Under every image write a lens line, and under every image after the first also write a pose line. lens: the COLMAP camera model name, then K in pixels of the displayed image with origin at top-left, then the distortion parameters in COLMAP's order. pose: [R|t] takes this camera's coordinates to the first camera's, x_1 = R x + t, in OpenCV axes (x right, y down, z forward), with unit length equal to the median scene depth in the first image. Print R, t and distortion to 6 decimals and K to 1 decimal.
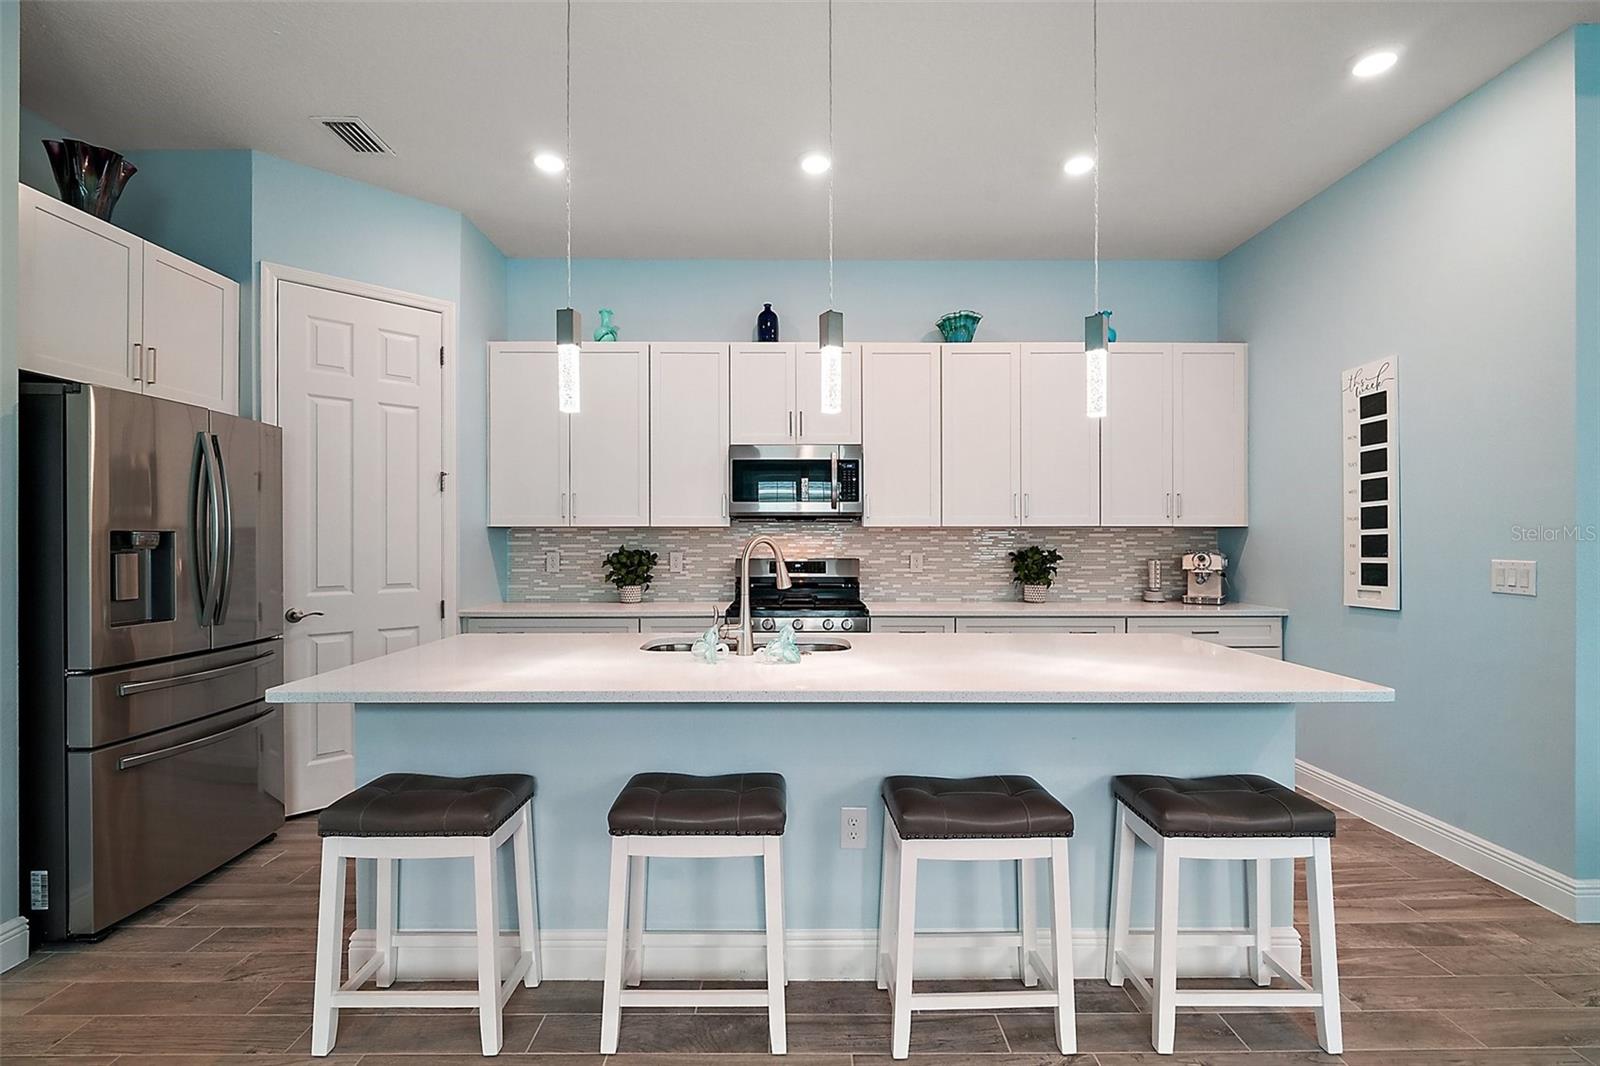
lens RADIAL K [[747.8, 0, 790.4], [0, 747.8, 536.9], [0, 0, 1]] dist [-0.000011, -0.003246]
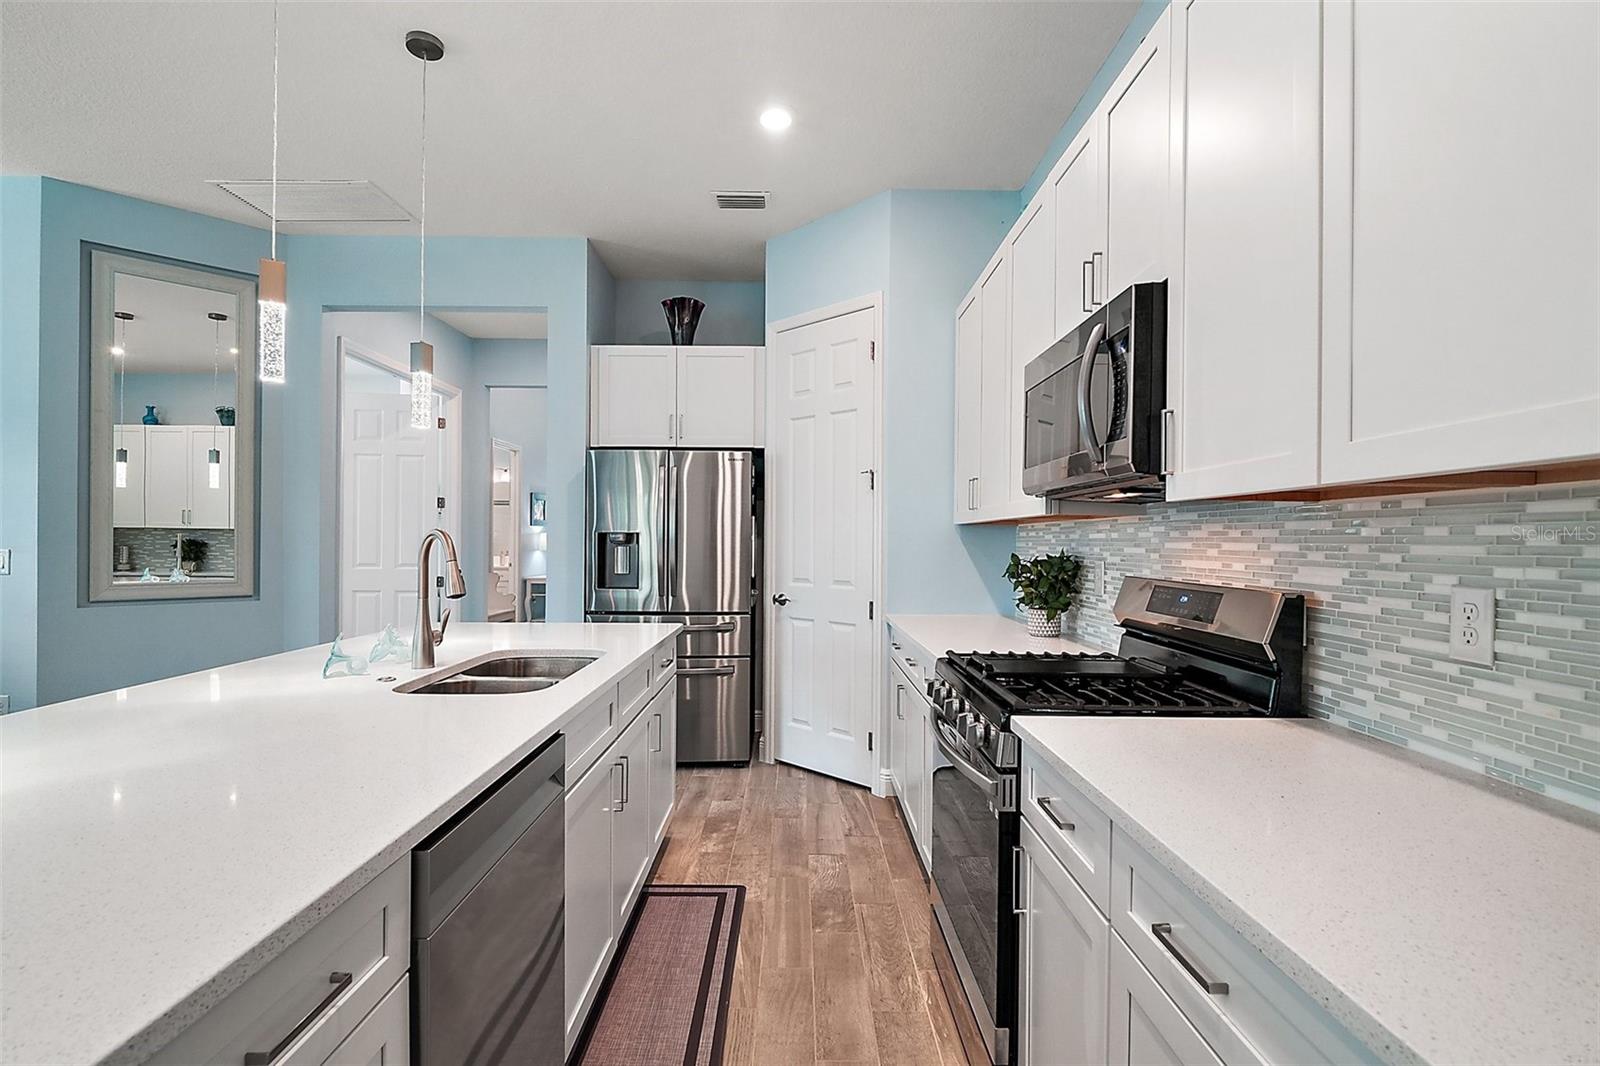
lens RADIAL K [[747.8, 0, 795.5], [0, 747.8, 542.9], [0, 0, 1]] dist [-0.000011, -0.003246]
pose [[0.004182, 0.002167, -0.999989, 0.456548], [-0.003441, 0.999992, 0.002152, 0.006170], [0.999985, 0.003432, 0.004190, 0.807495]]
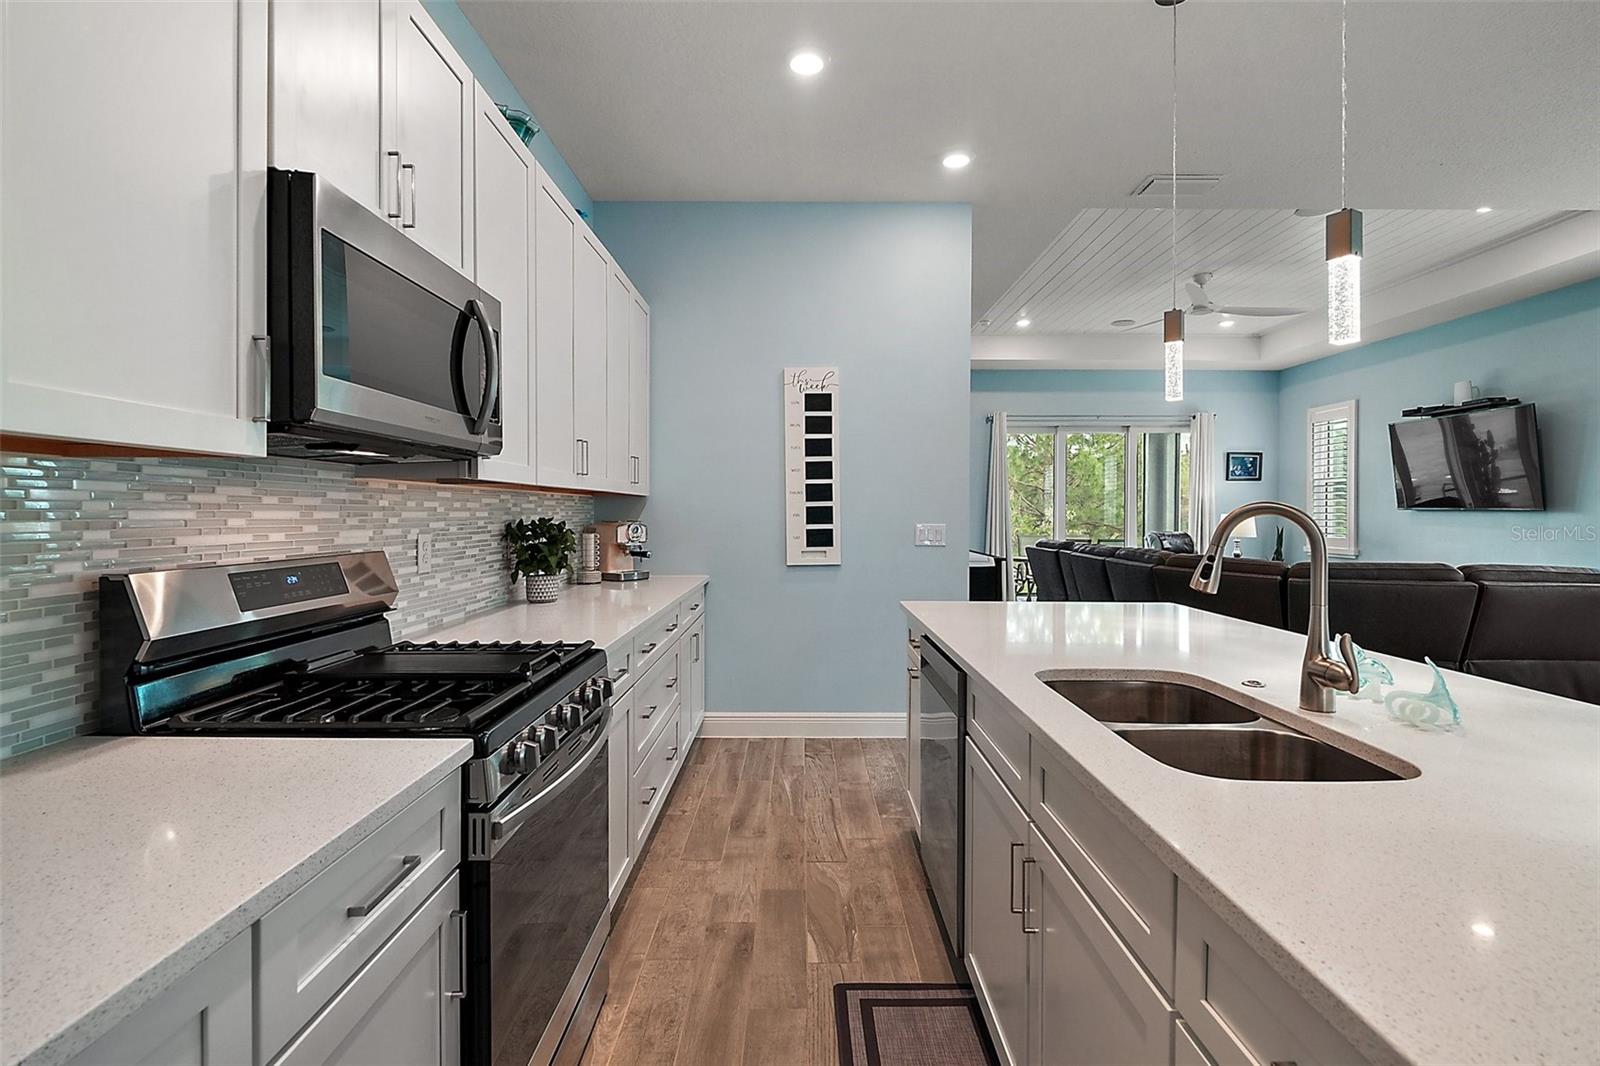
lens RADIAL K [[747.8, 0, 805.3], [0, 747.8, 513.3], [0, 0, 1]] dist [-0.000011, -0.003246]
pose [[-0.004217, -0.002408, 0.999988, -0.359358], [-0.007036, 0.999972, 0.002378, 0.004717], [-0.999966, -0.007026, -0.004233, 0.789546]]
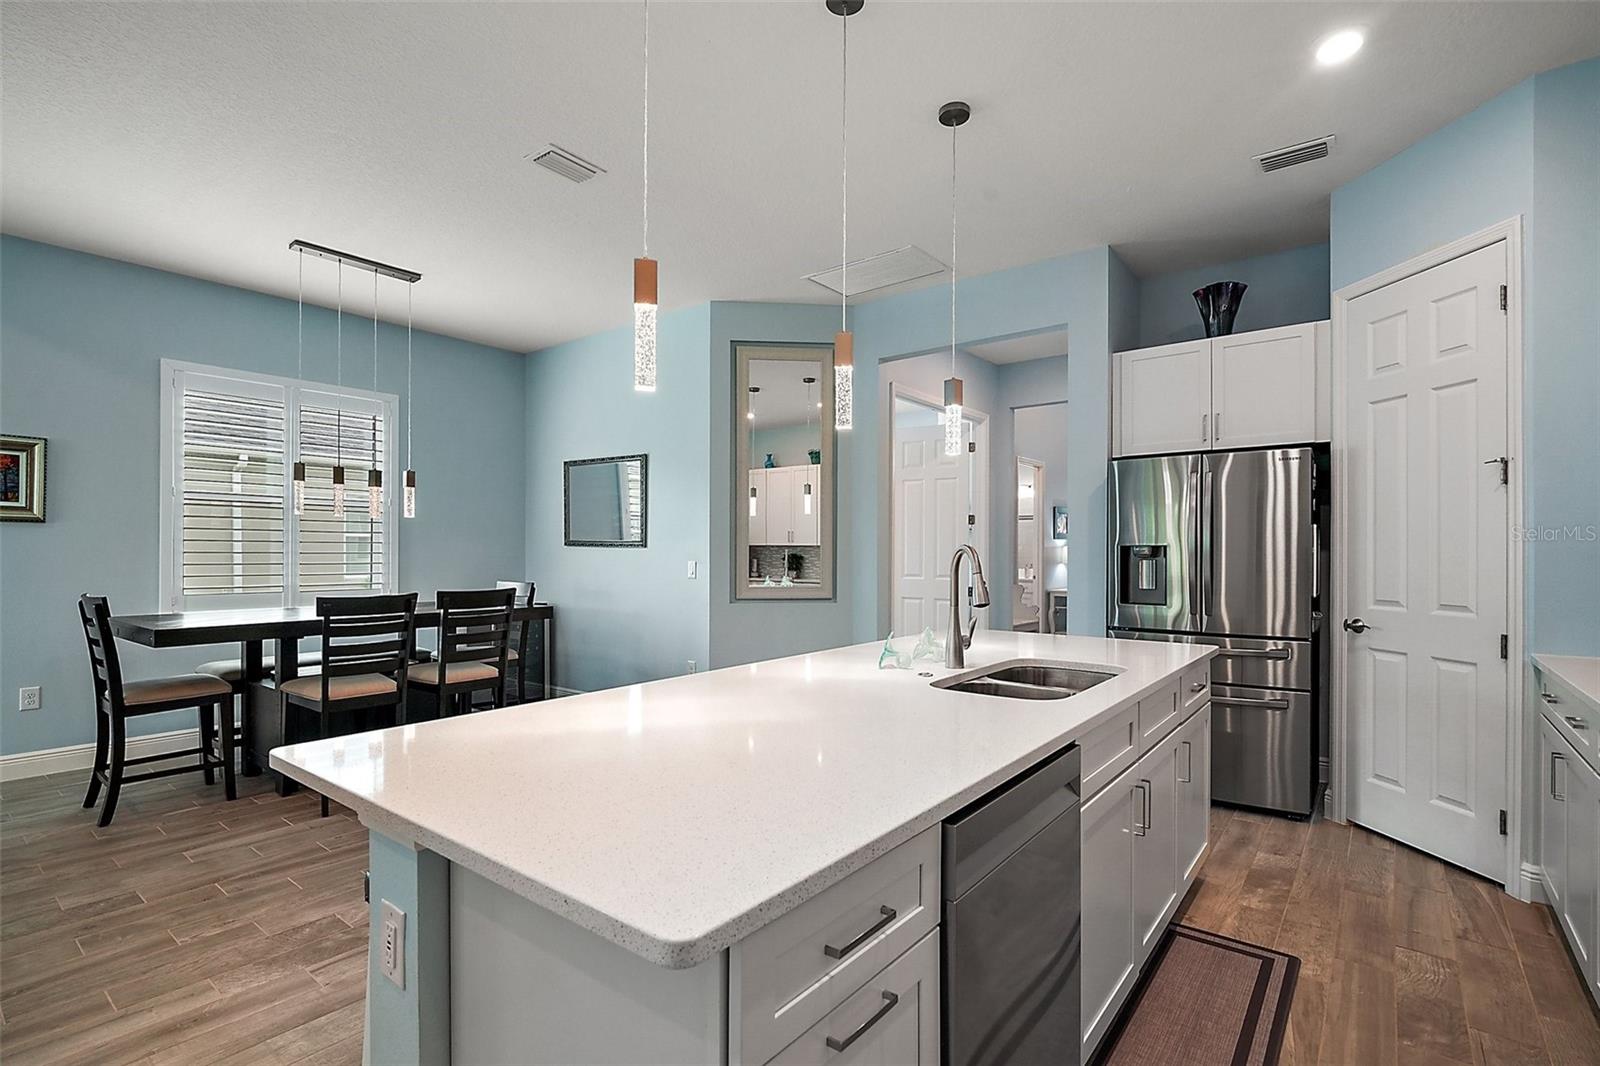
lens RADIAL K [[747.8, 0, 799.1], [0, 747.8, 552.0], [0, 0, 1]] dist [-0.000011, -0.003246]
pose [[-0.620200, -0.000935, -0.784443, 0.473386], [0.000707, 0.999998, -0.001751, 0.004947], [0.784443, -0.001641, -0.620198, 0.821166]]
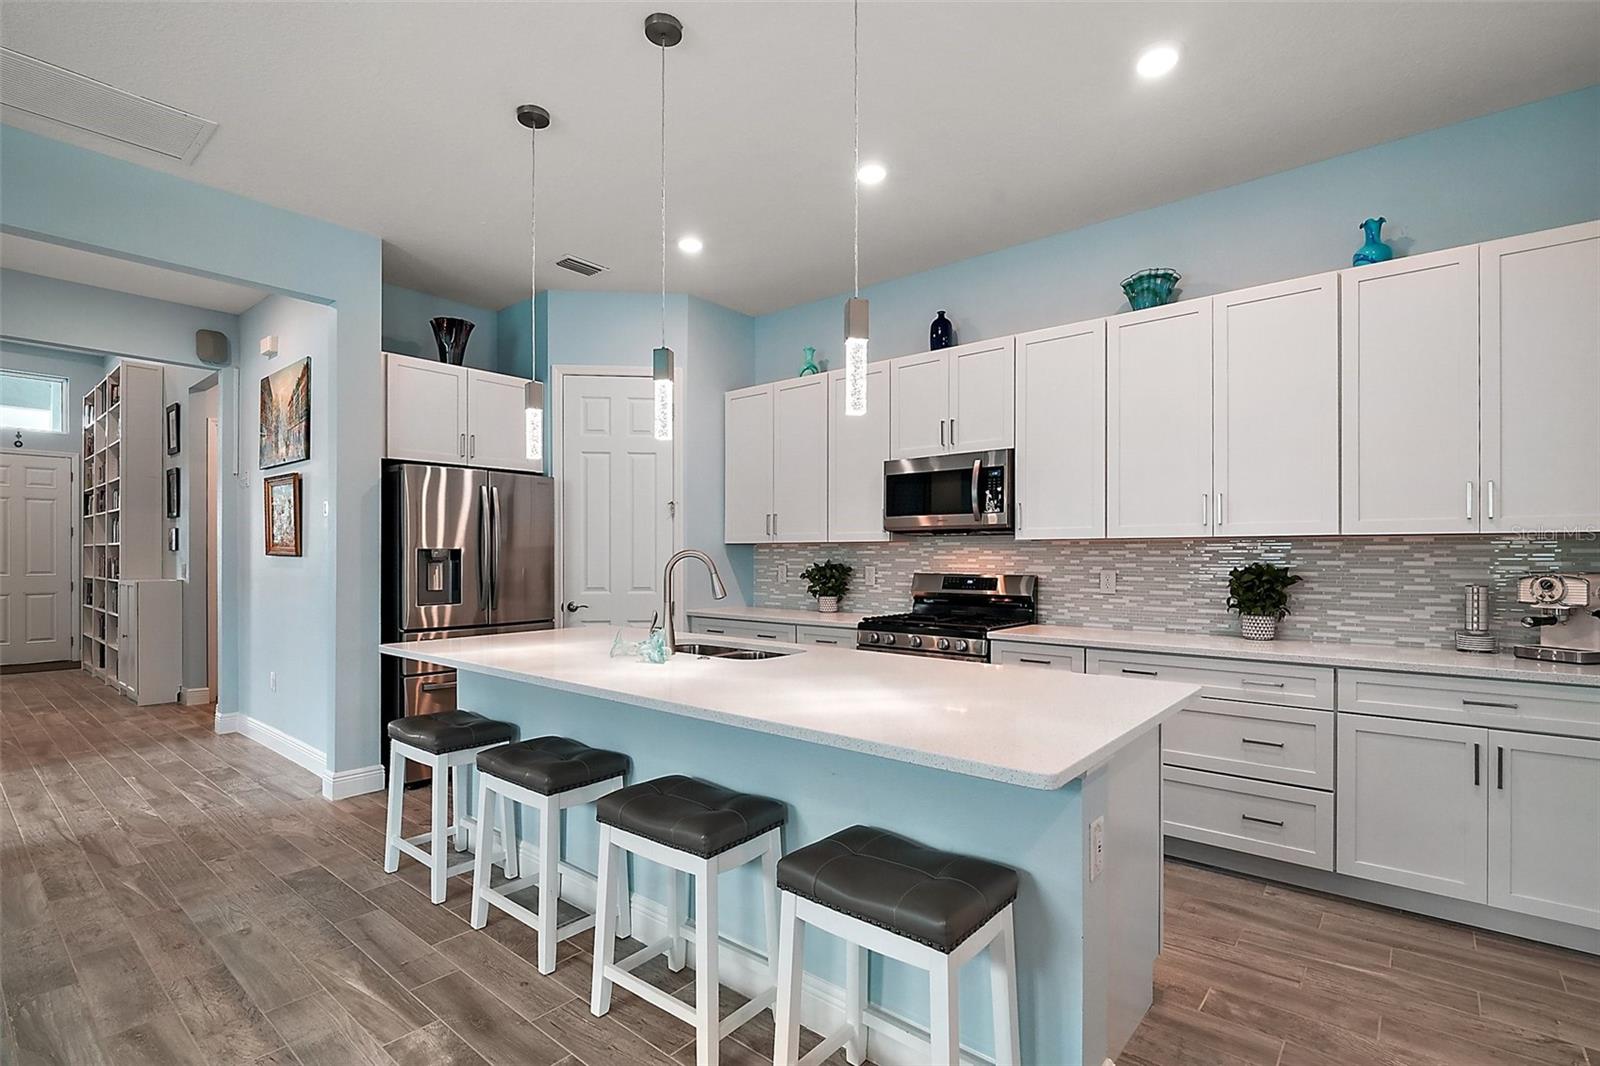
lens RADIAL K [[747.8, 0, 798.3], [0, 747.8, 555.2], [0, 0, 1]] dist [-0.000011, -0.003246]
pose [[0.764399, 0.000944, -0.644743, 0.471455], [0.001296, 0.999995, 0.003001, 0.001544], [0.644742, -0.003129, 0.764394, 0.143252]]
